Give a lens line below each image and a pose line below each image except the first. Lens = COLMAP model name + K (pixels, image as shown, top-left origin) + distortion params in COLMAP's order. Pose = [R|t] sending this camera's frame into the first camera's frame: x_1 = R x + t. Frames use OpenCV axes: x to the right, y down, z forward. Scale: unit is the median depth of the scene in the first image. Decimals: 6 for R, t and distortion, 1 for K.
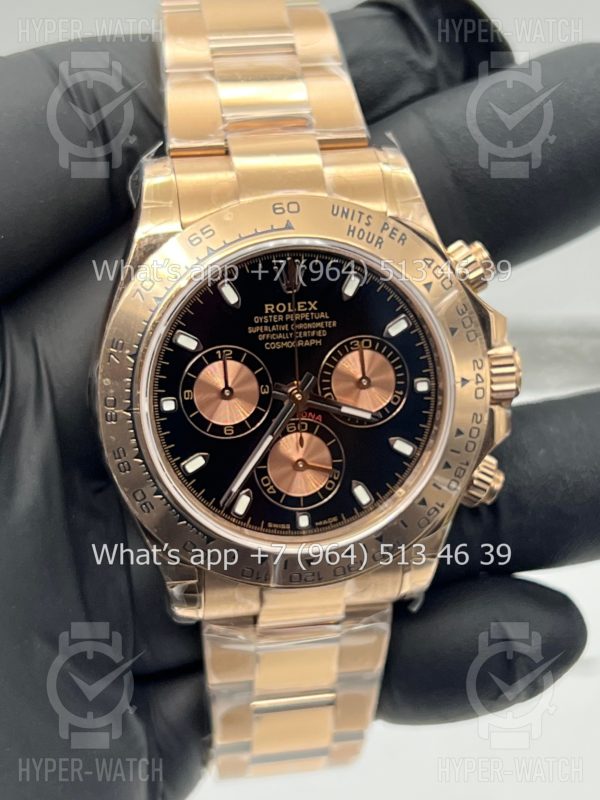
lens RADIAL K [[1940.8, 0, 295.3], [0, 1940.8, 399.7], [0, 0, 1]] dist [0.184391, 0.000000]
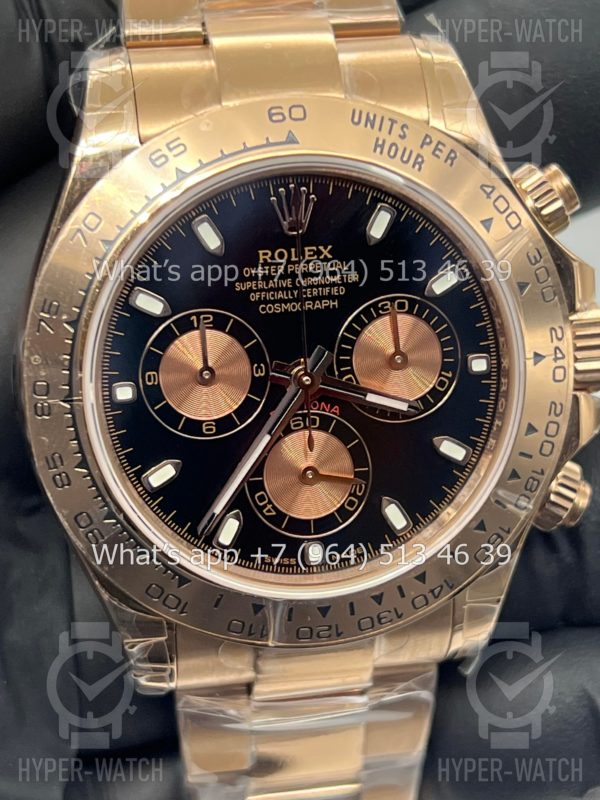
lens RADIAL K [[1940.8, 0, 294.2], [0, 1940.8, 397.3], [0, 0, 1]] dist [0.184391, 0.000000]
pose [[0.999947, -0.005847, -0.008502, 0.003187], [0.005842, 0.999983, -0.000570, 0.005161], [0.008505, 0.000521, 0.999964, 0.284433]]
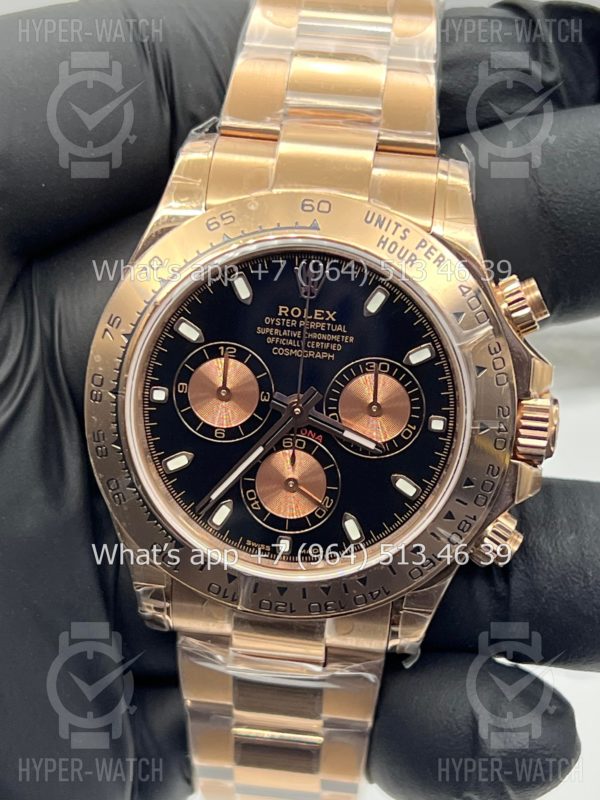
lens RADIAL K [[1940.8, 0, 300.0], [0, 1940.8, 400.6], [0, 0, 1]] dist [0.184391, 0.000000]
pose [[0.960965, 0.176364, -0.213173, 0.196517], [-0.177895, 0.983975, 0.012135, -0.017625], [0.211897, 0.026261, 0.976939, 0.101499]]
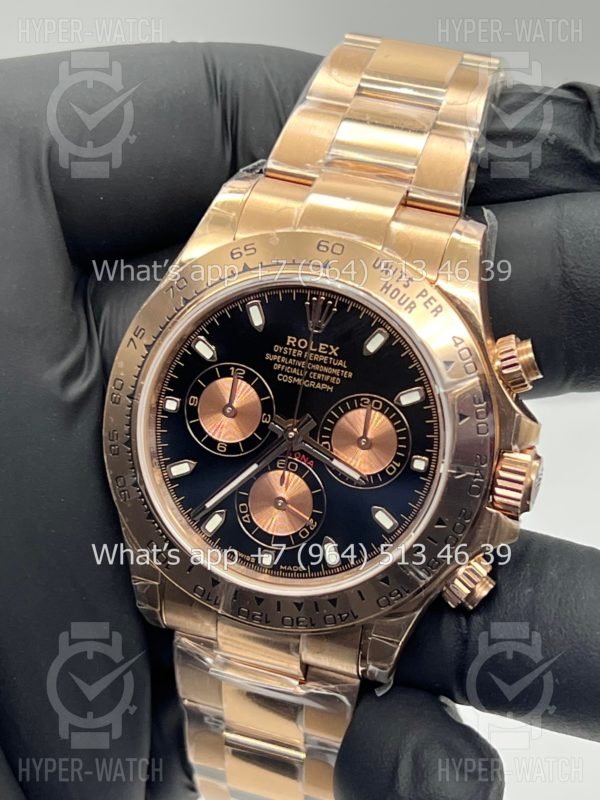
lens RADIAL K [[1940.8, 0, 303.7], [0, 1940.8, 396.5], [0, 0, 1]] dist [0.184391, 0.000000]
pose [[0.883560, 0.280587, -0.374956, 0.368499], [-0.301568, 0.953440, 0.002851, -0.024593], [0.358298, 0.110556, 0.927038, 0.085870]]
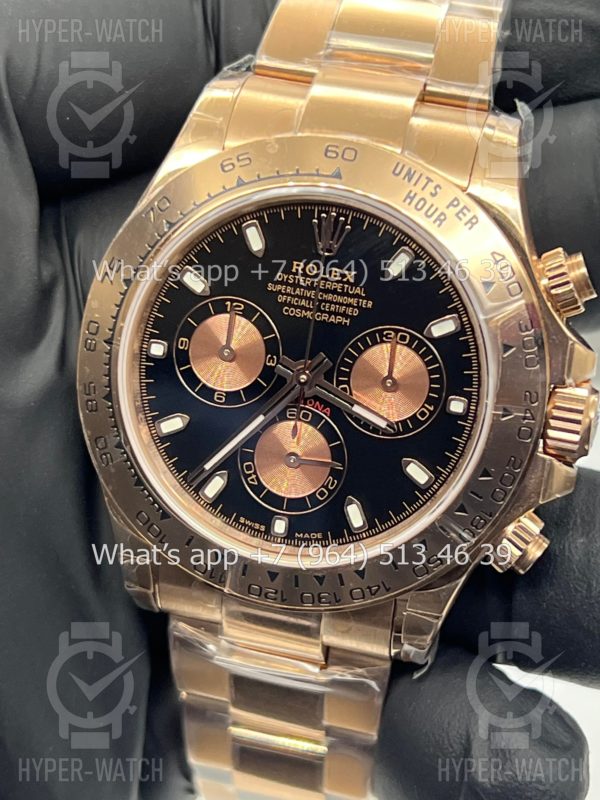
lens RADIAL K [[1940.8, 0, 303.0], [0, 1940.8, 400.7], [0, 0, 1]] dist [0.184391, 0.000000]
pose [[0.909790, 0.249154, -0.331972, 0.277914], [-0.259462, 0.965656, 0.013680, -0.003590], [0.323979, 0.073688, 0.943190, 0.215043]]
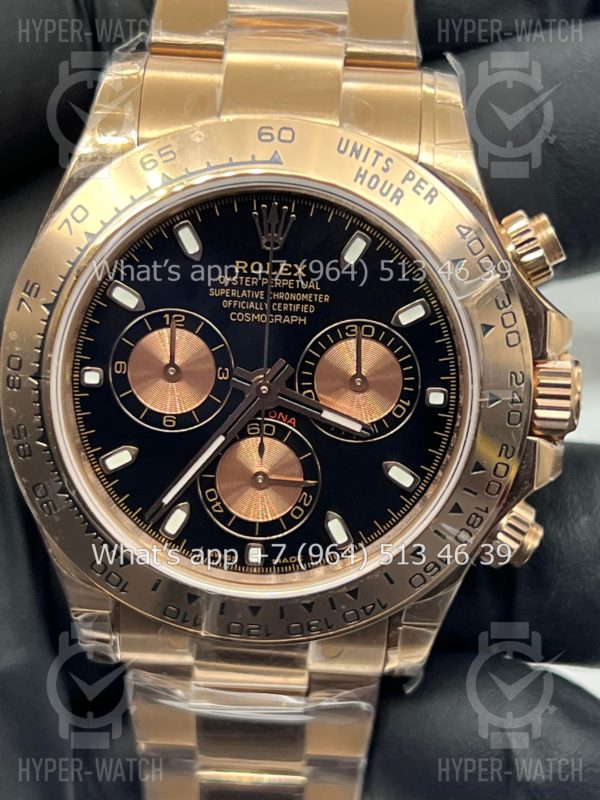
lens RADIAL K [[1940.8, 0, 301.3], [0, 1940.8, 408.3], [0, 0, 1]] dist [0.184391, 0.000000]
pose [[0.976933, 0.134589, -0.165792, 0.139256], [-0.132809, 0.990901, 0.021828, -0.012408], [0.167222, 0.000694, 0.985919, 0.264916]]
